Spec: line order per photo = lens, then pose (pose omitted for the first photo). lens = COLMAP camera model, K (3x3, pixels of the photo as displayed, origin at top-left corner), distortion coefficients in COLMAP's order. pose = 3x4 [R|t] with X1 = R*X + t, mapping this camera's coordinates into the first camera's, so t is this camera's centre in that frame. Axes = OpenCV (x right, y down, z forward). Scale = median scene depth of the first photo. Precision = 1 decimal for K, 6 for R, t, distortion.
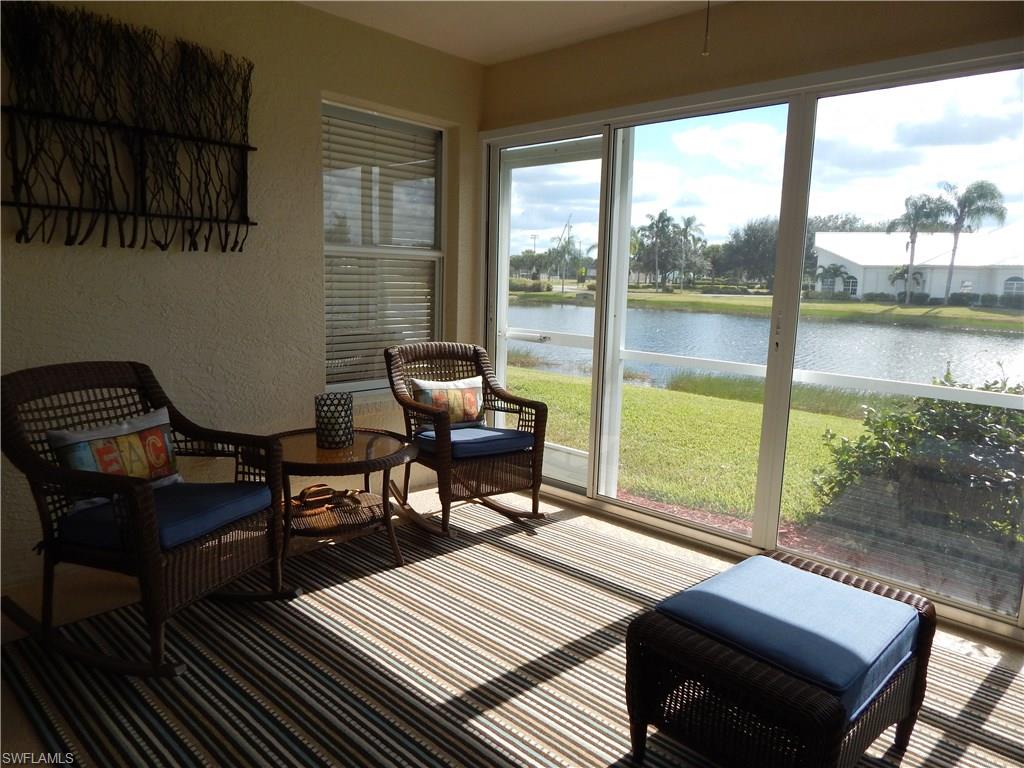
lens RADIAL K [[688.6, 0, 512.0], [0, 688.6, 384.0], [0, 0, 1]] dist [-0.006881, 0.001424]
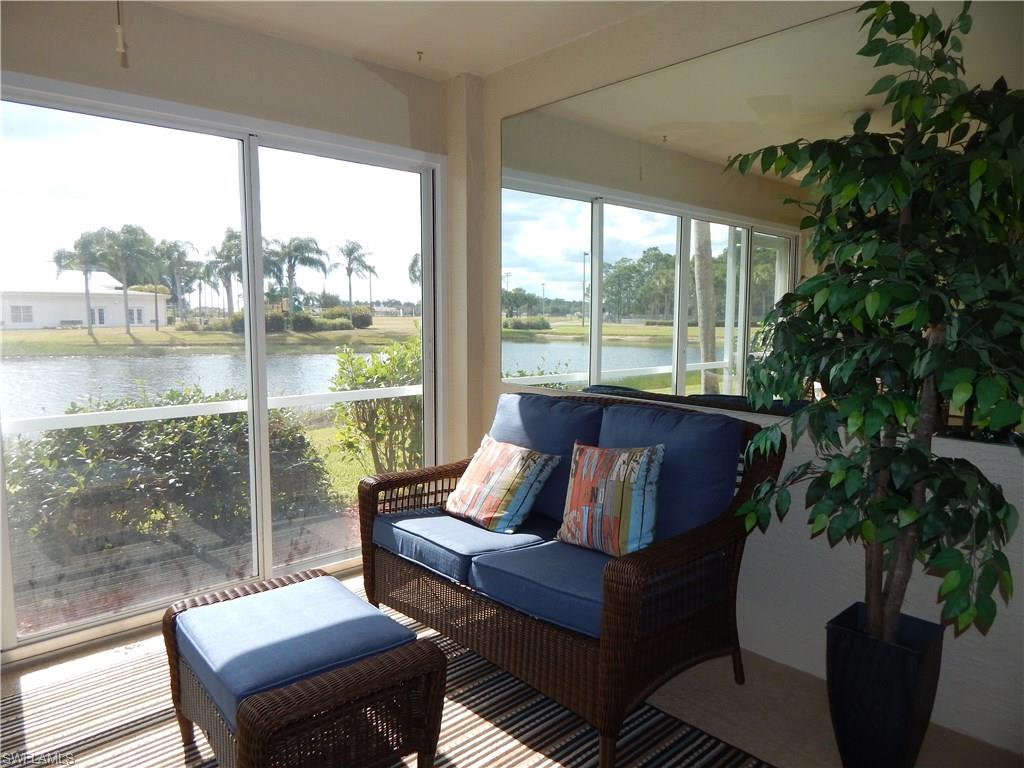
lens RADIAL K [[688.6, 0, 512.0], [0, 688.6, 384.0], [0, 0, 1]] dist [-0.006881, 0.001424]
pose [[0.070402, -0.128299, 0.989234, -0.511729], [0.157143, 0.980738, 0.116013, -0.090242], [-0.985063, 0.147284, 0.089207, 0.472838]]
